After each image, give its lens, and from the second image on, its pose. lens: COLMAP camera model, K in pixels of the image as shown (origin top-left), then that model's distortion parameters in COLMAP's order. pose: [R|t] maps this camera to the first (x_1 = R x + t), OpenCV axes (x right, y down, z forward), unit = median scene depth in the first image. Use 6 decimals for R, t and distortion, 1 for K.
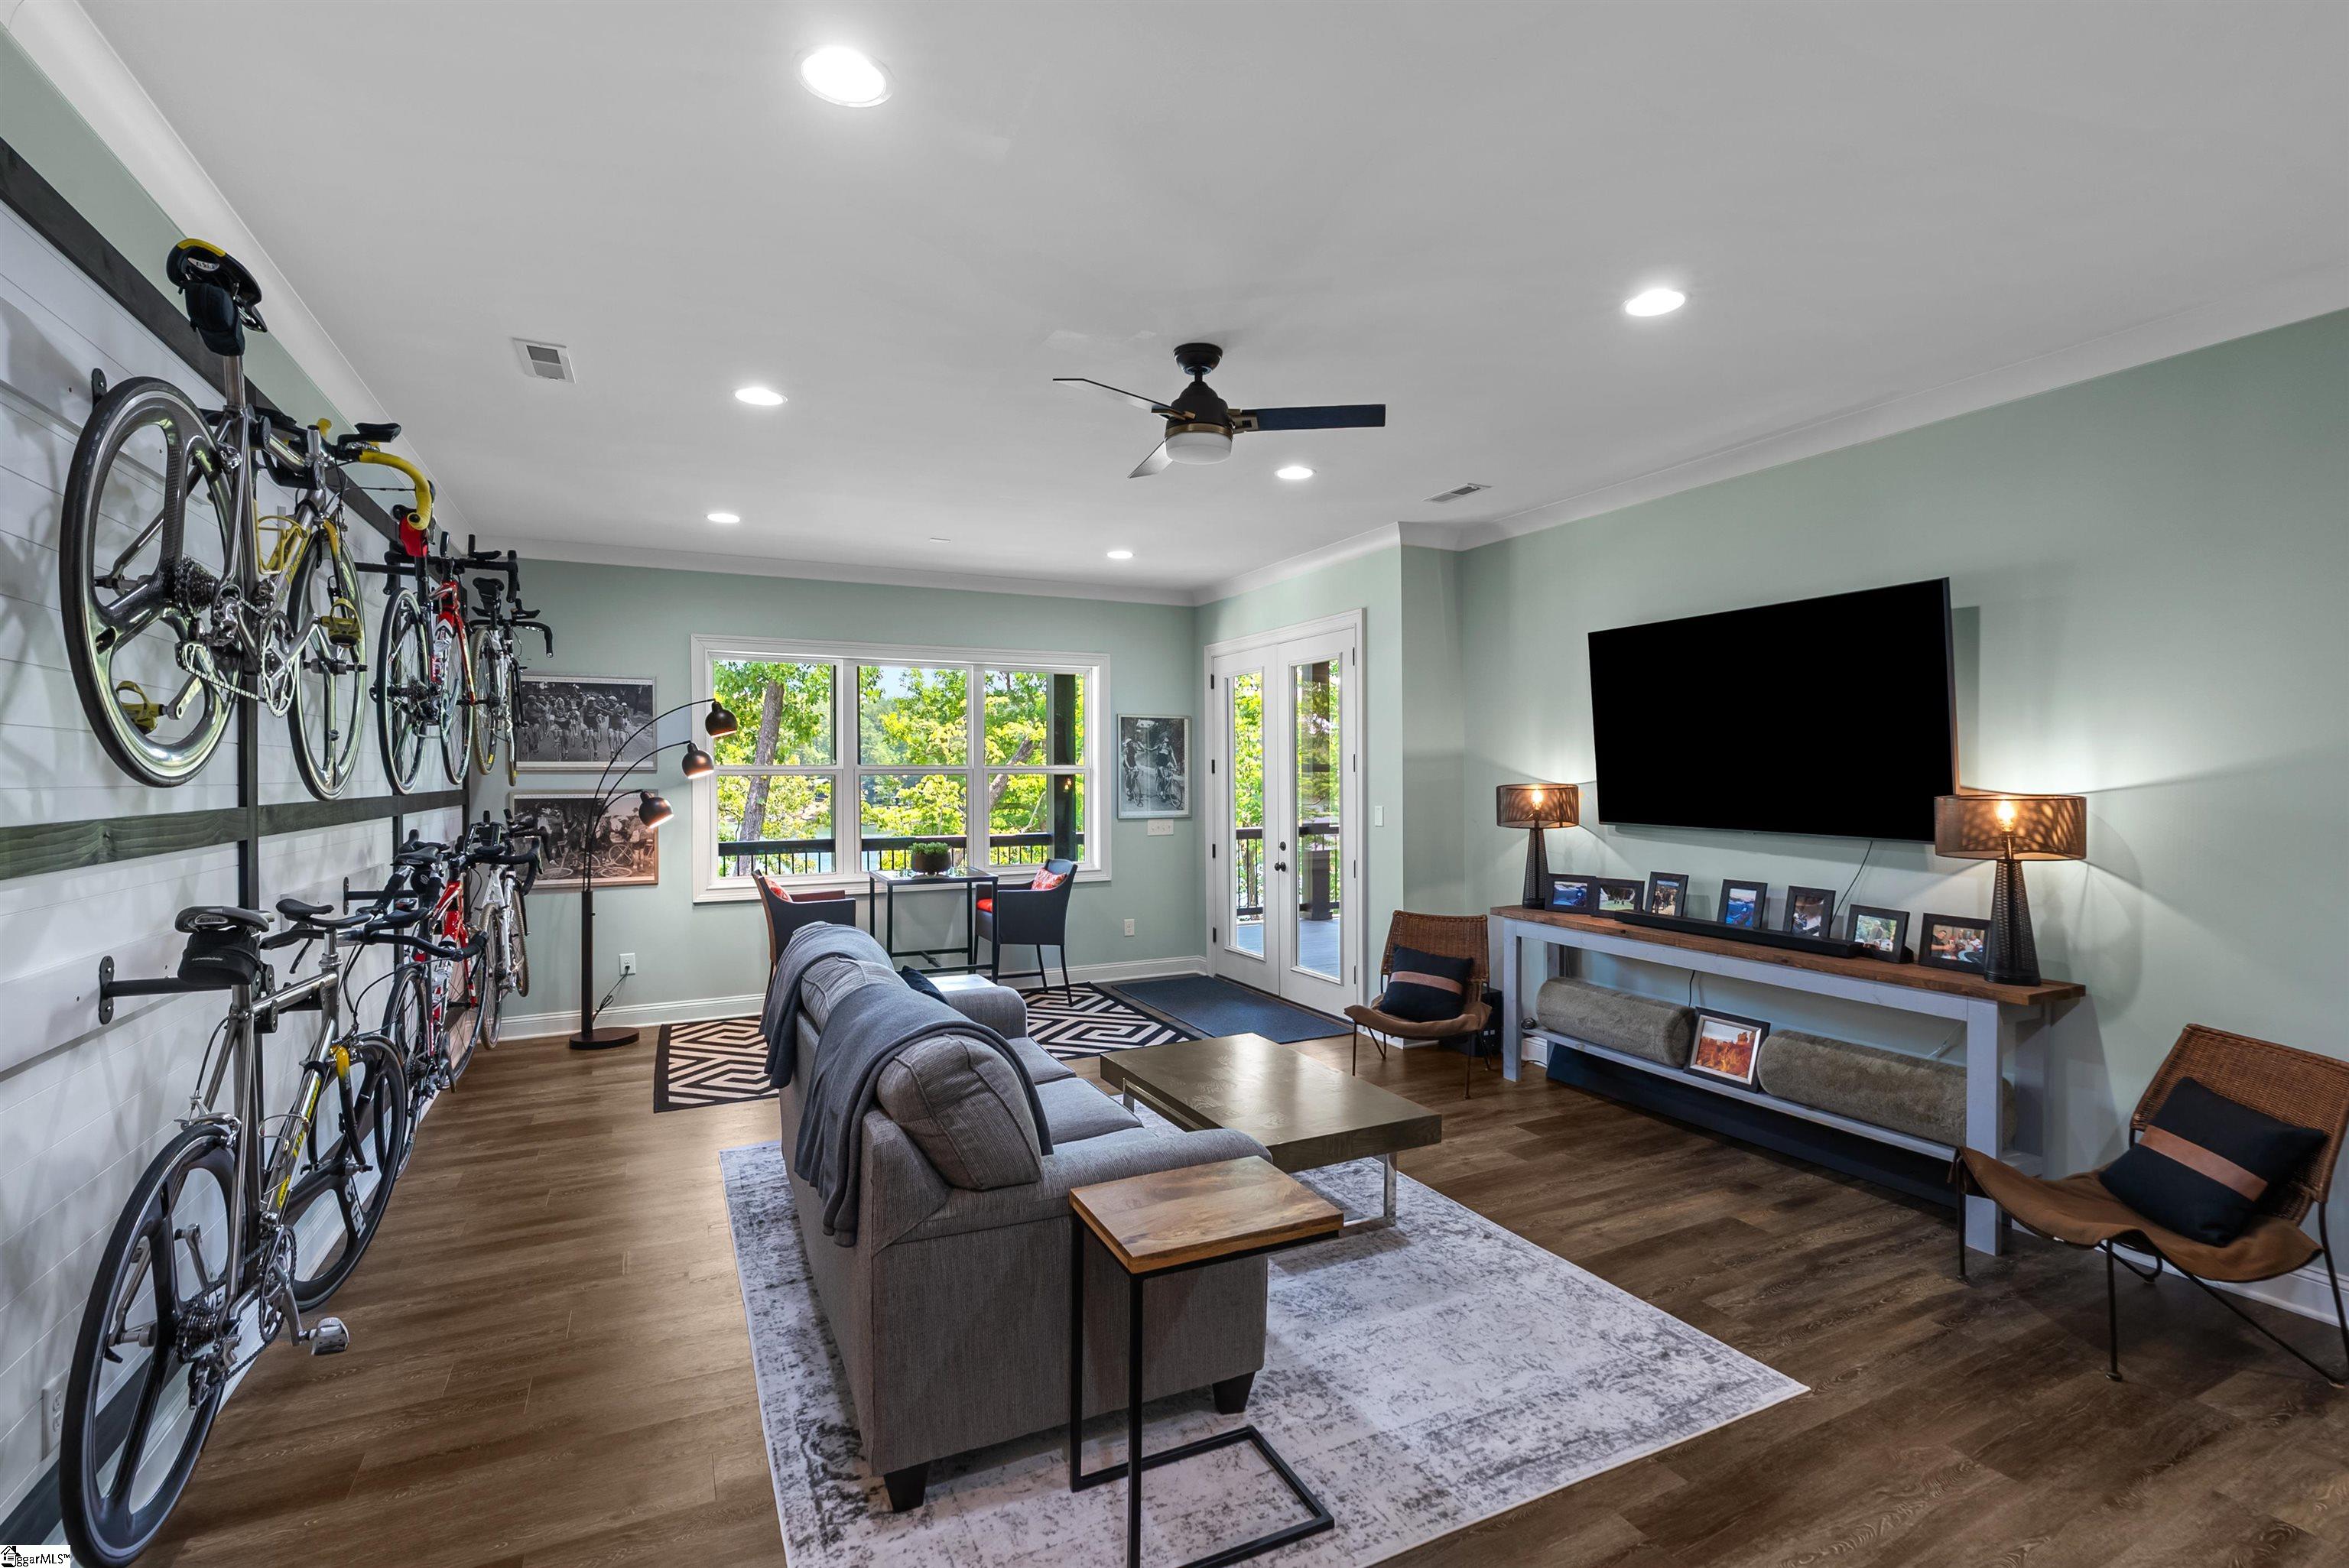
lens RADIAL K [[1069.7, 0, 1172.6], [0, 1069.7, 780.1], [0, 0, 1]] dist [0.000960, 0.001122]
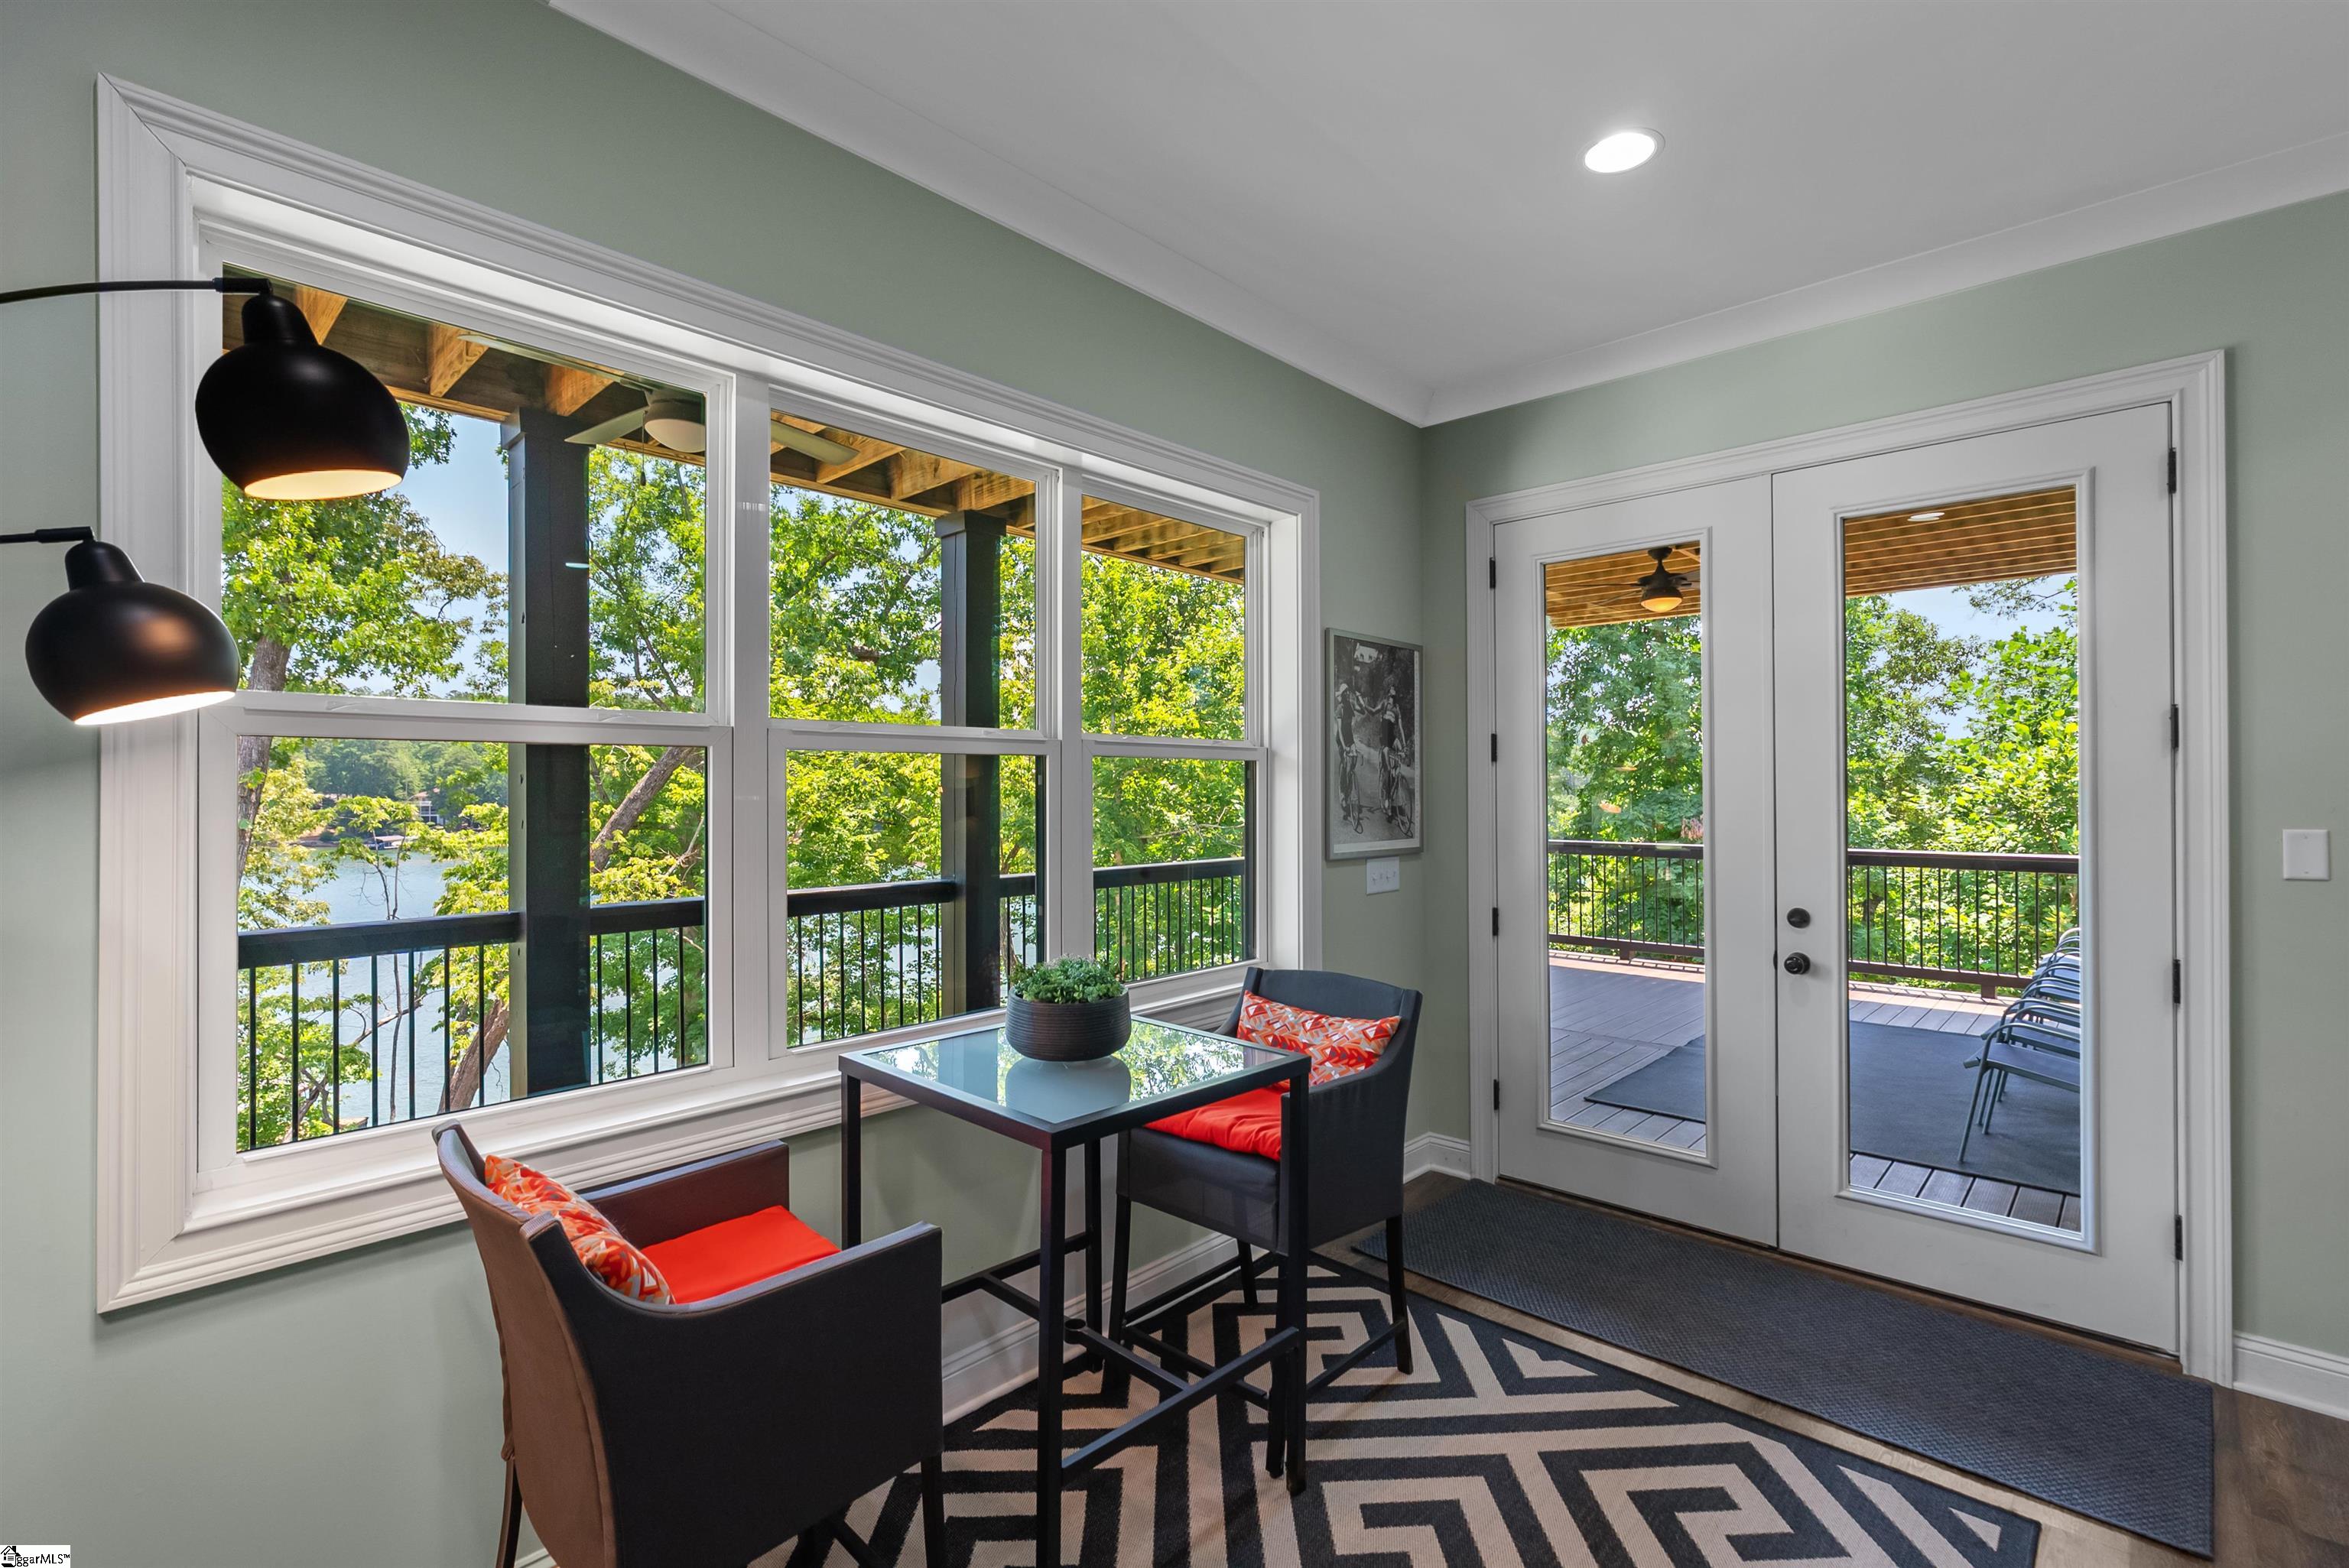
lens RADIAL K [[1069.7, 0, 1182.1], [0, 1069.7, 796.3], [0, 0, 1]] dist [0.000960, 0.001122]
pose [[0.932115, -0.000178, 0.362164, -0.323124], [-0.000392, 0.999999, 0.001500, 0.010342], [-0.362163, -0.001540, 0.932113, 0.717850]]
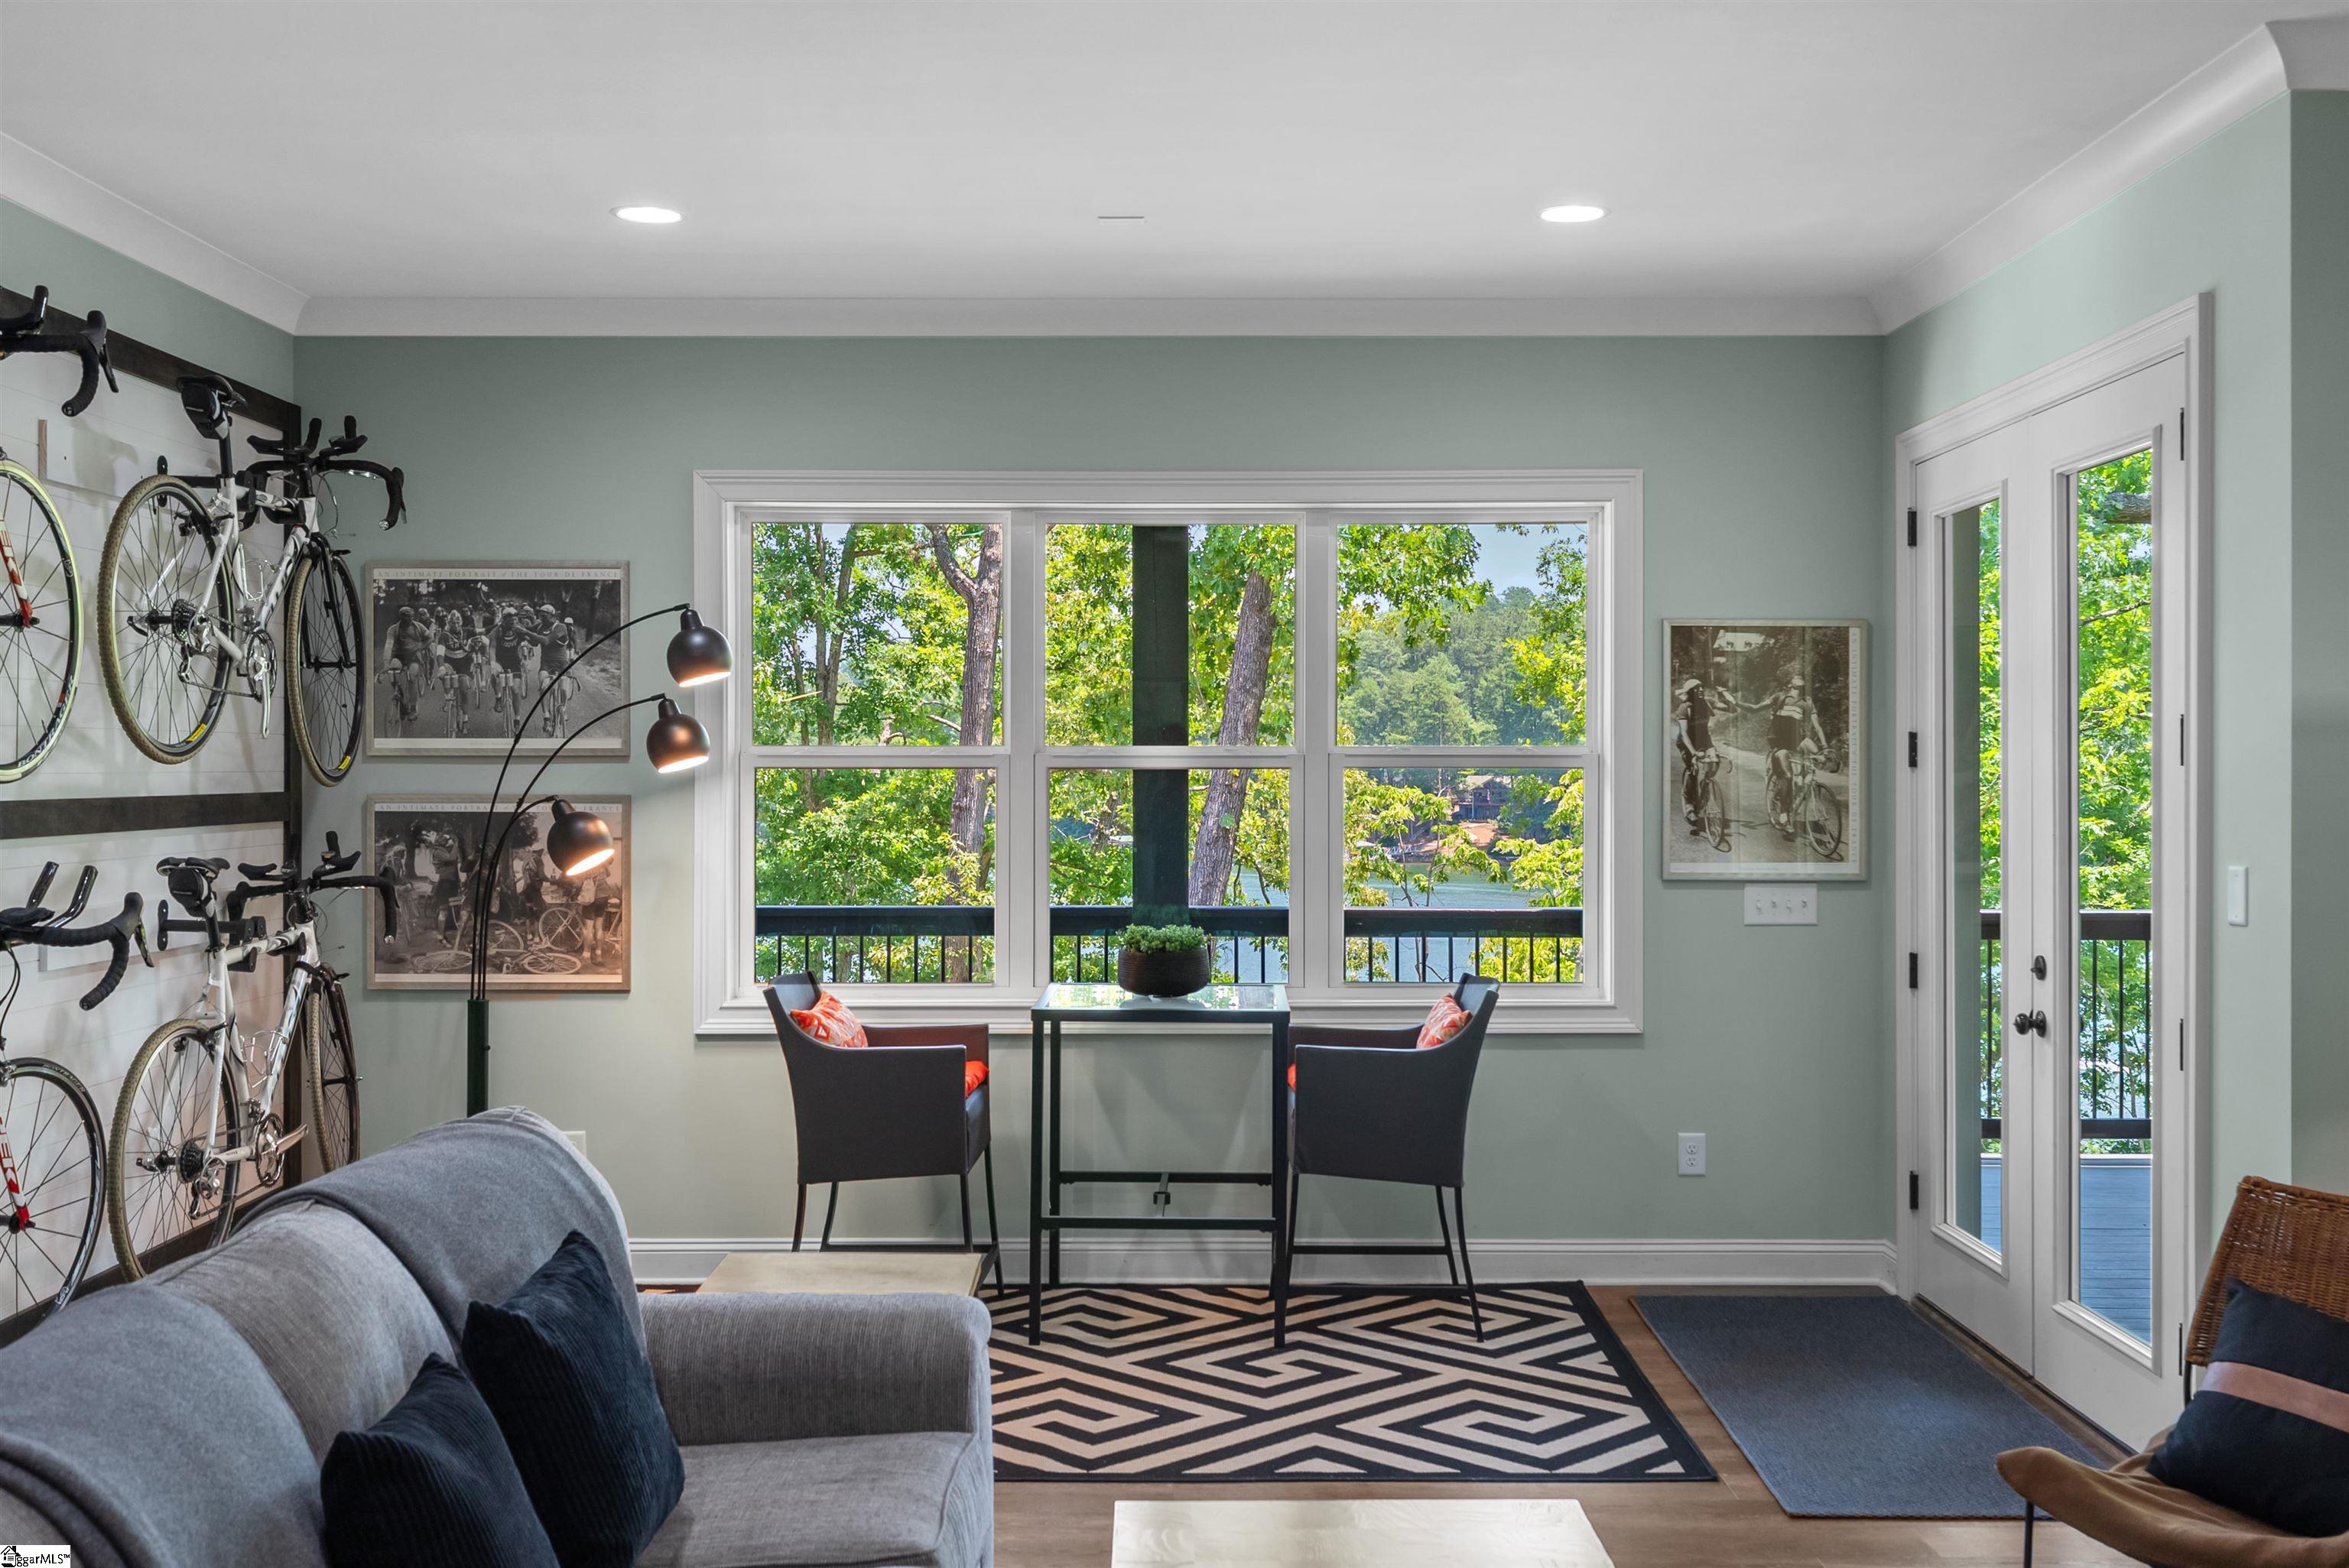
lens RADIAL K [[2305.6, 0, 1173.8], [0, 2305.6, 774.7], [0, 0, 1]] dist [0.020878, 0.000000]
pose [[0.896359, 0.006052, -0.443287, 0.200142], [-0.006712, 0.999977, 0.000081, -0.002386], [0.443278, 0.002903, 0.896380, 0.172149]]
